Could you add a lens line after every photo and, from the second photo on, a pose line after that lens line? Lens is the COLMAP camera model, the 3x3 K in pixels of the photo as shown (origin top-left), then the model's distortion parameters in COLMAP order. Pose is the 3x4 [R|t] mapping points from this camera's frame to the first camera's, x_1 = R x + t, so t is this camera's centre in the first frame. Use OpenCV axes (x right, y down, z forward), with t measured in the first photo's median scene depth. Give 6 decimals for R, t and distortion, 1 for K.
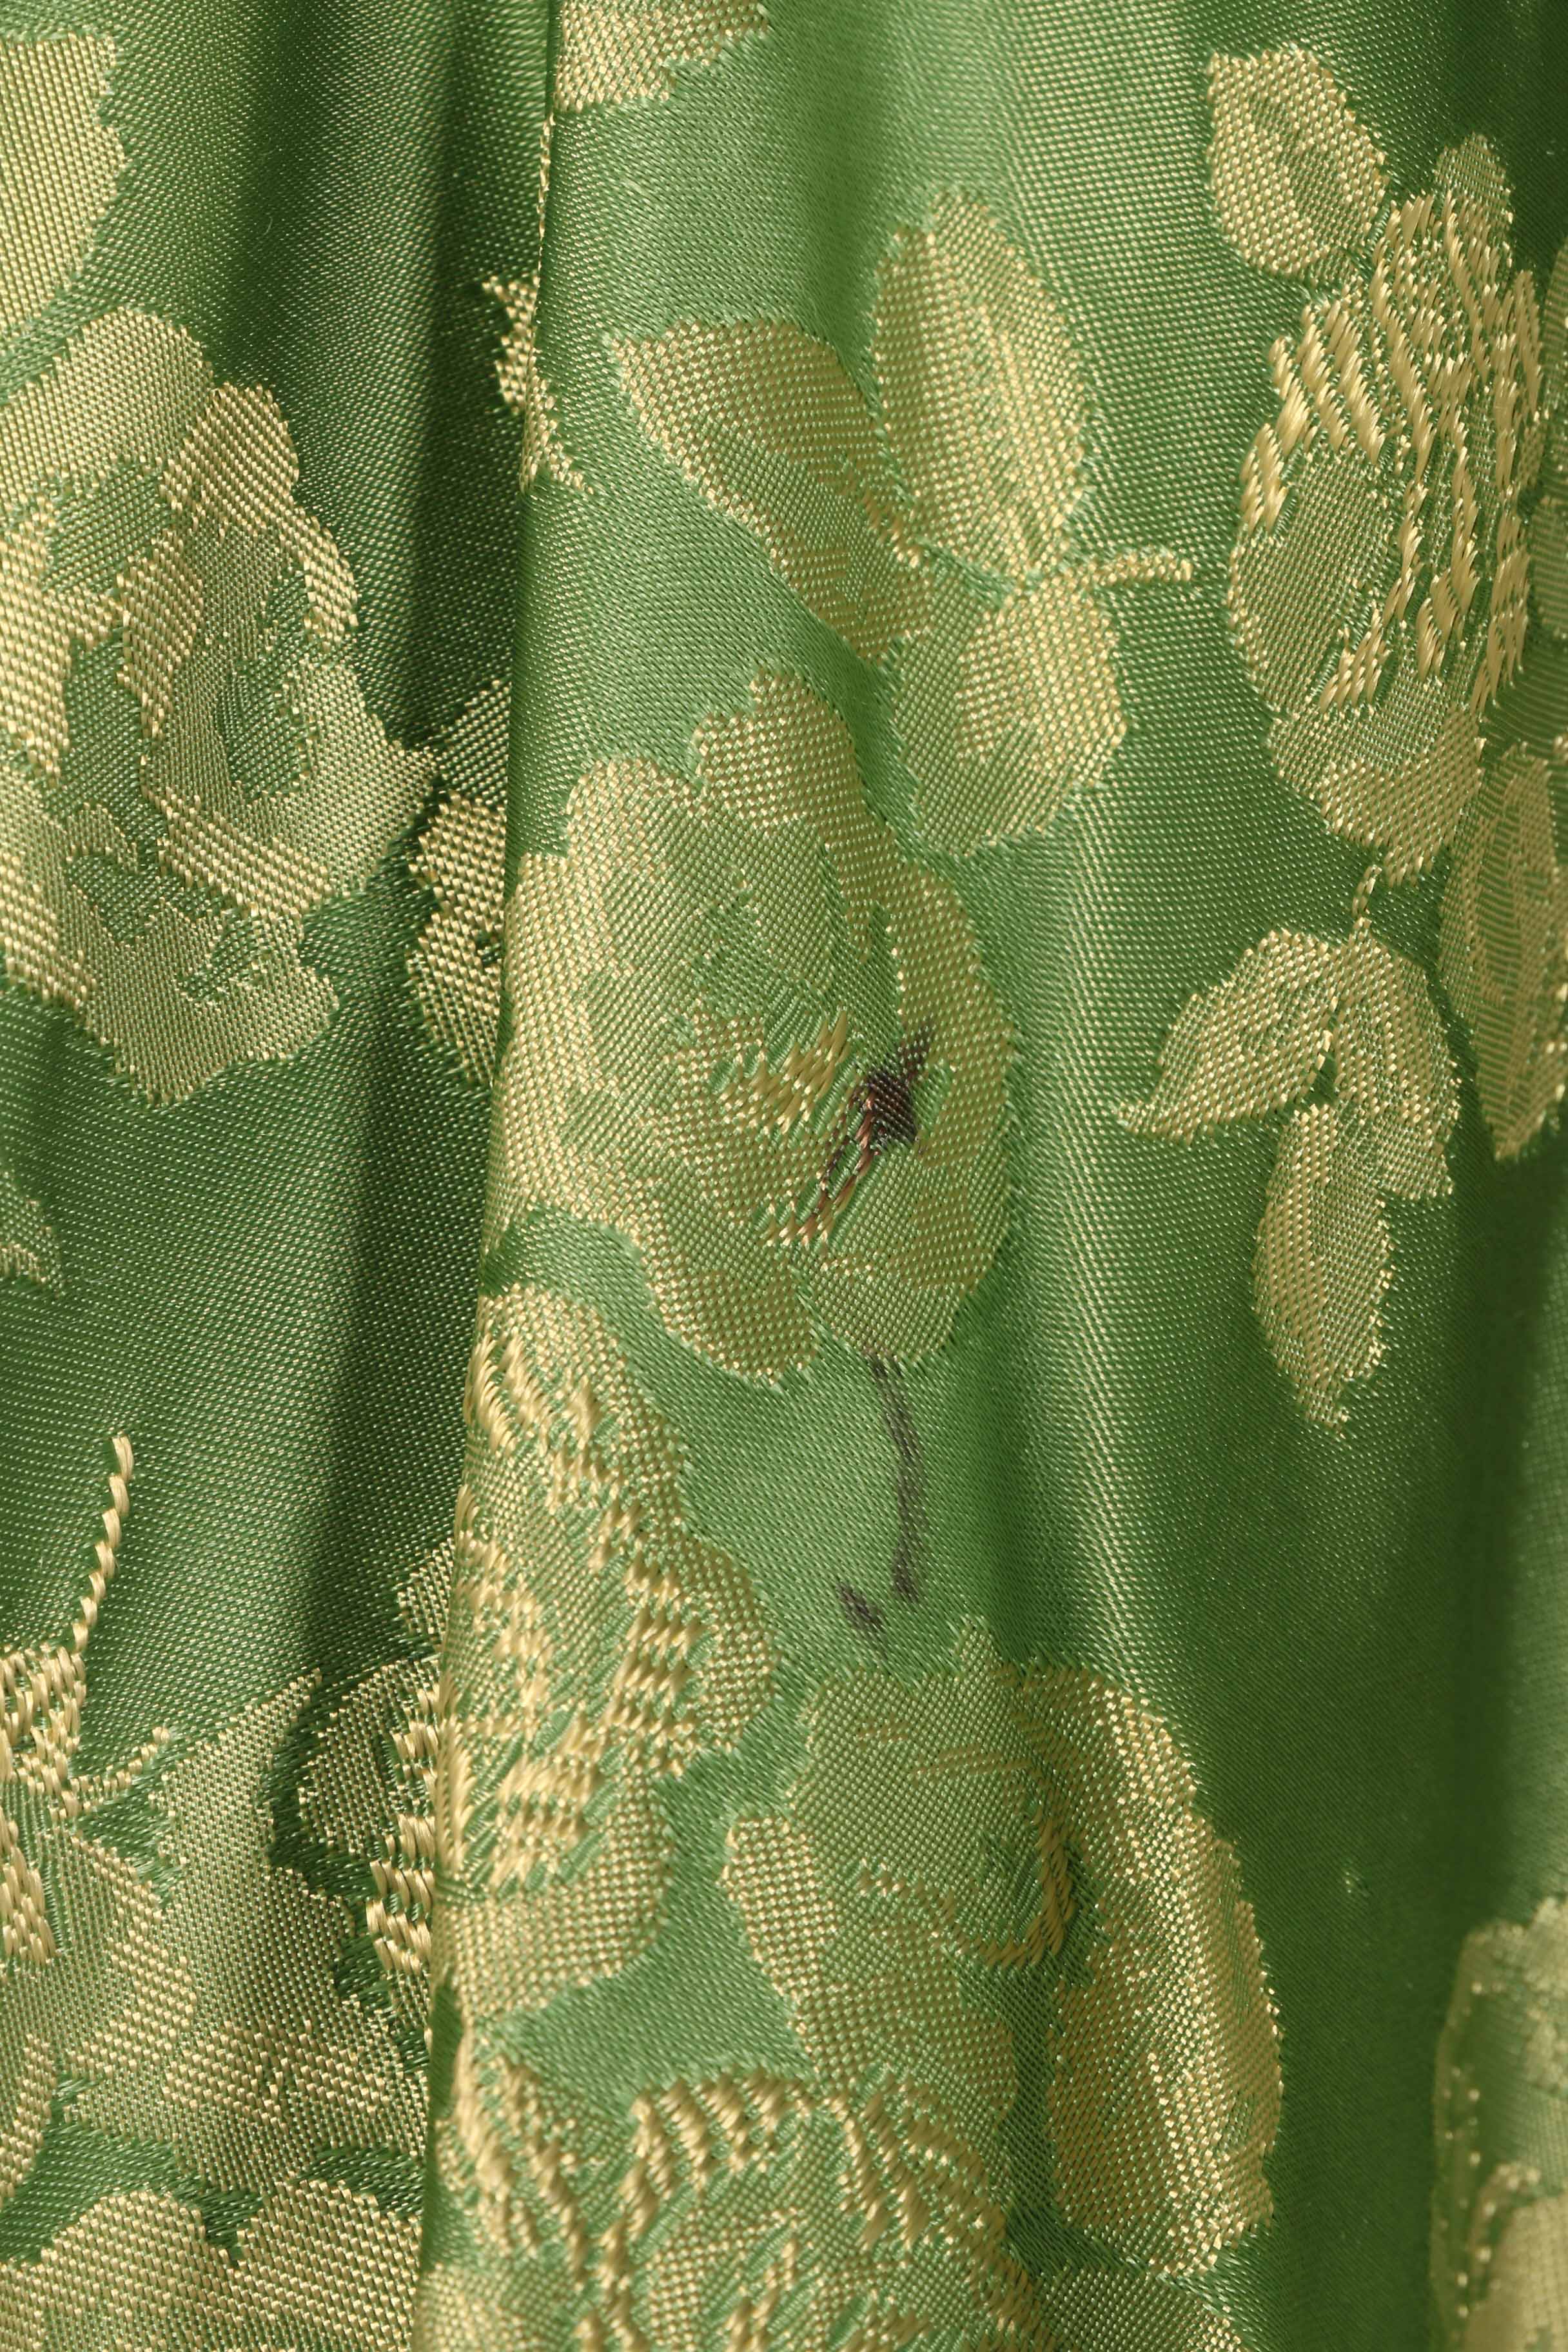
lens RADIAL K [[10033.6, 0, 784.4], [0, 10033.6, 1174.9], [0, 0, 1]] dist [0.372267, 0.000000]
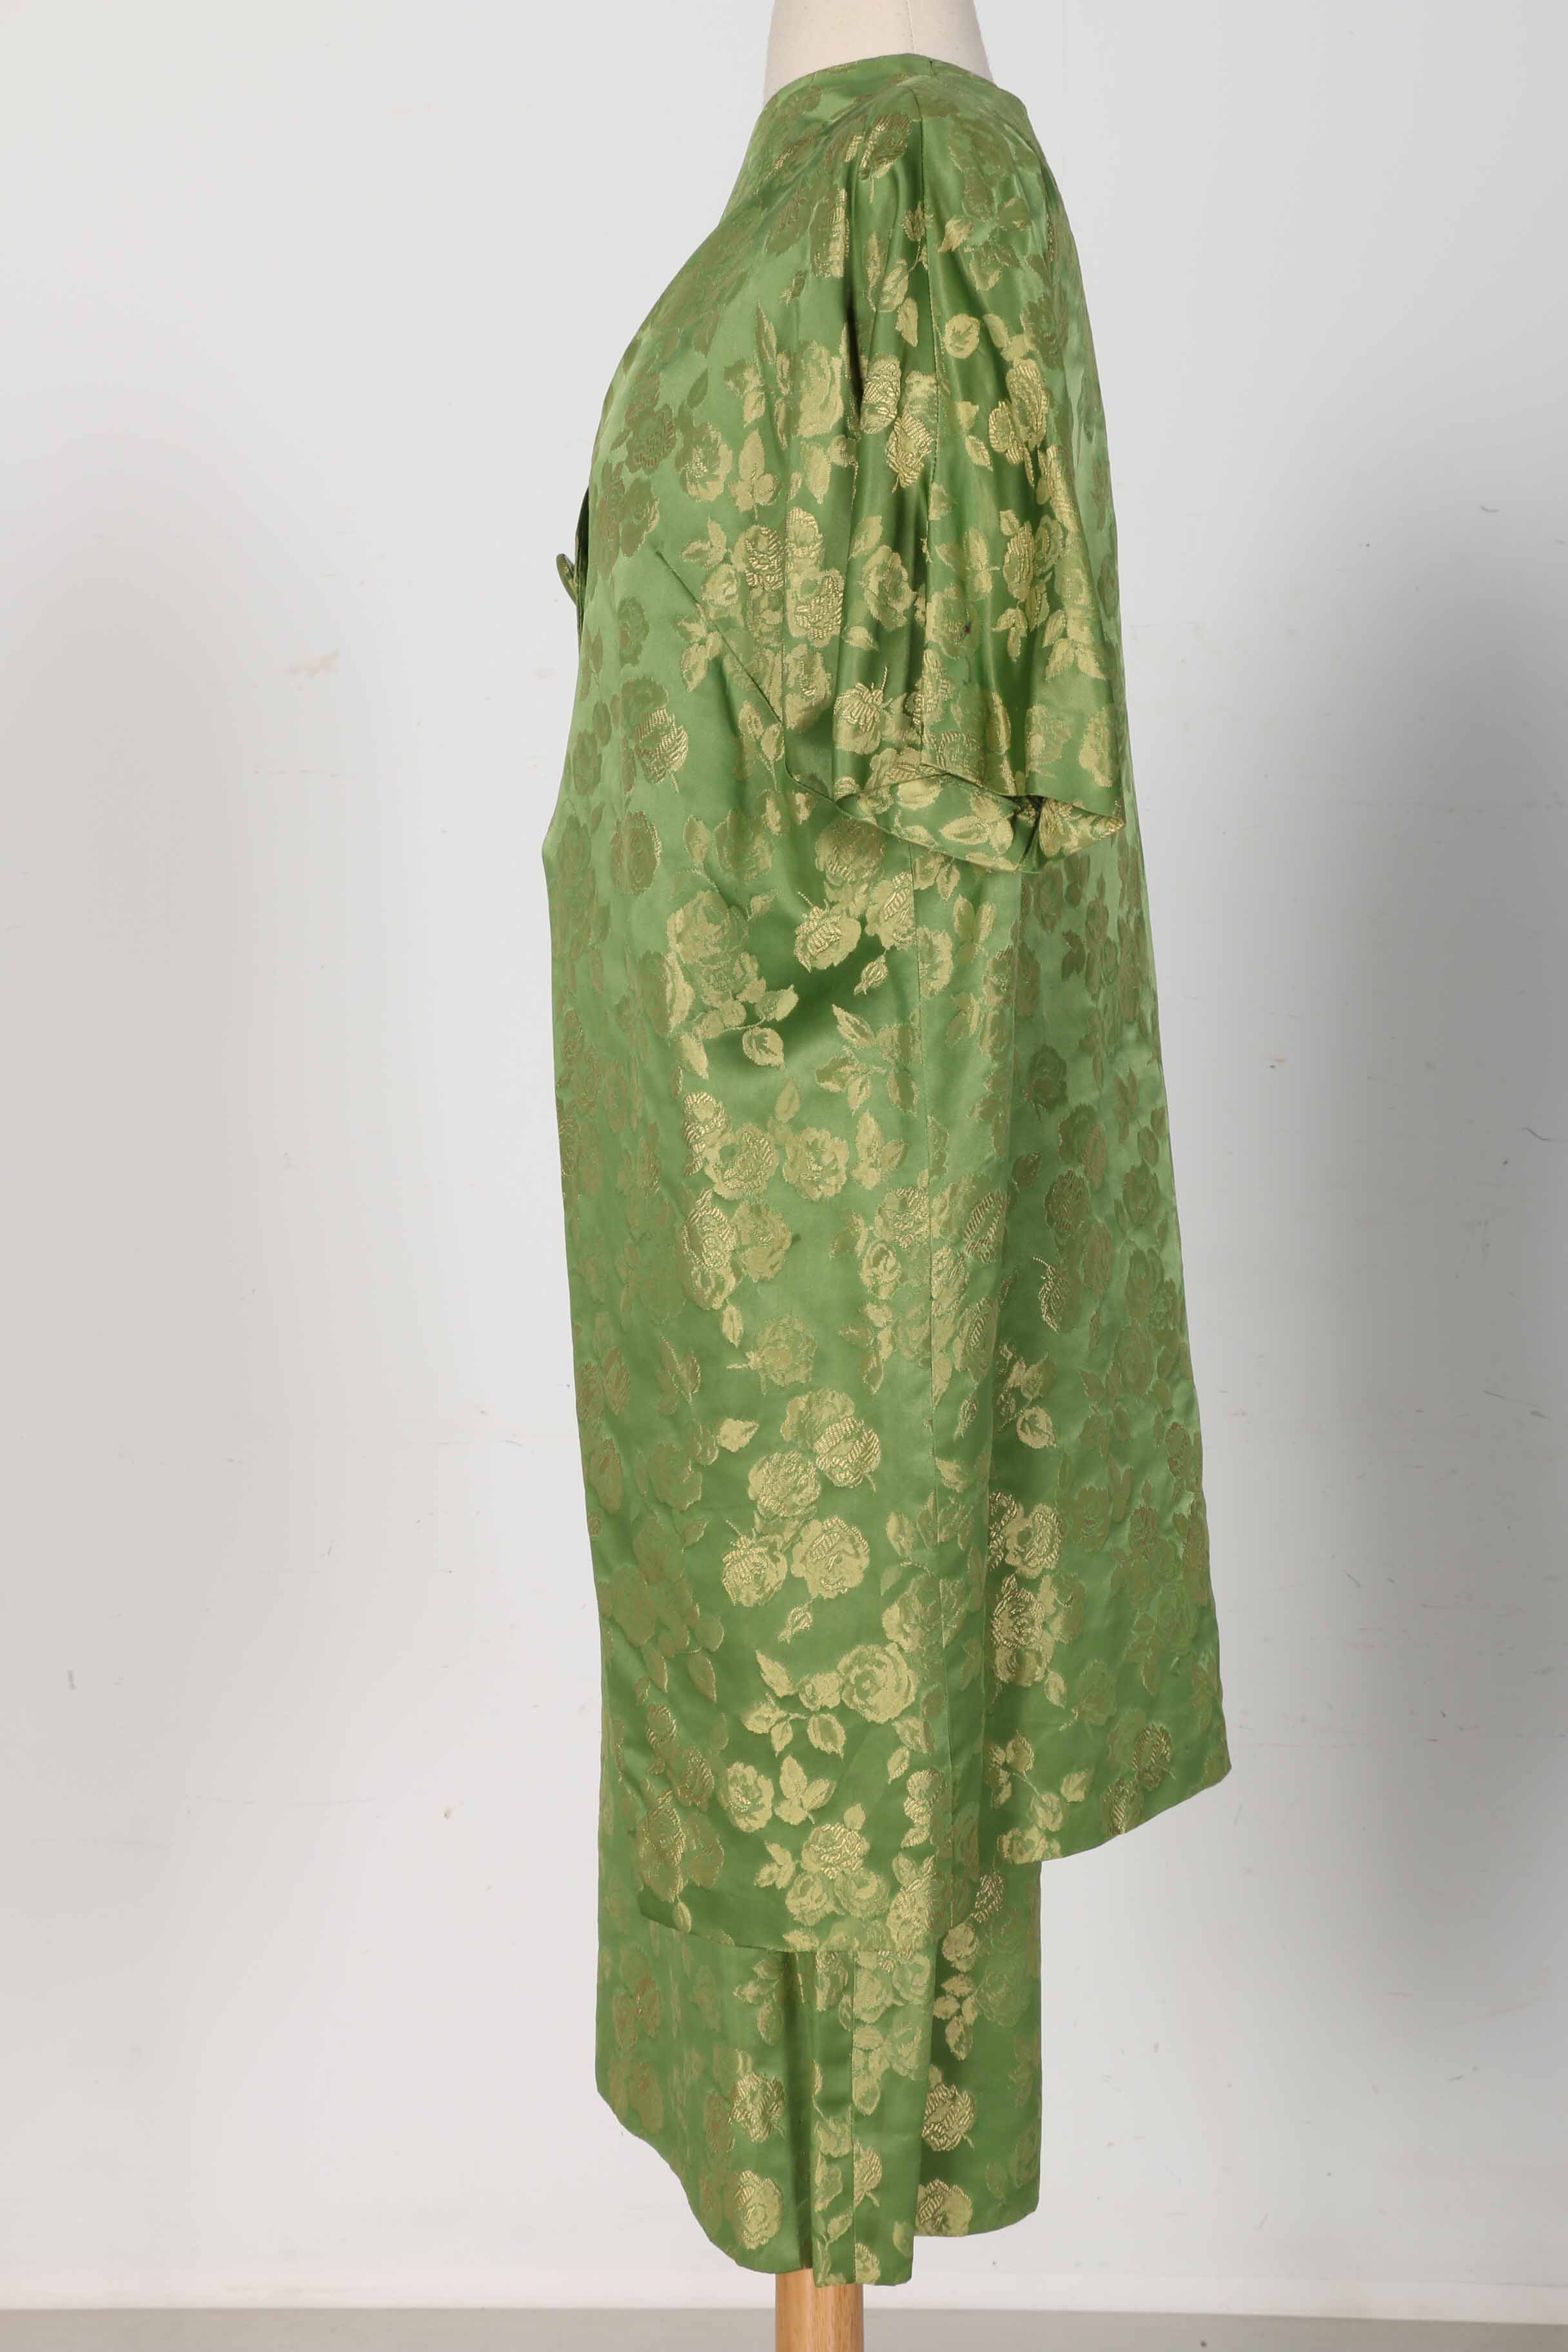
lens RADIAL K [[3081.3, 0, 789.6], [0, 3081.3, 1179.5], [0, 0, 1]] dist [0.028808, 0.000000]
pose [[0.997464, -0.023177, -0.067288, 0.026914], [0.032361, 0.989793, 0.138790, 0.095689], [0.063385, -0.140616, 0.988033, -1.897516]]
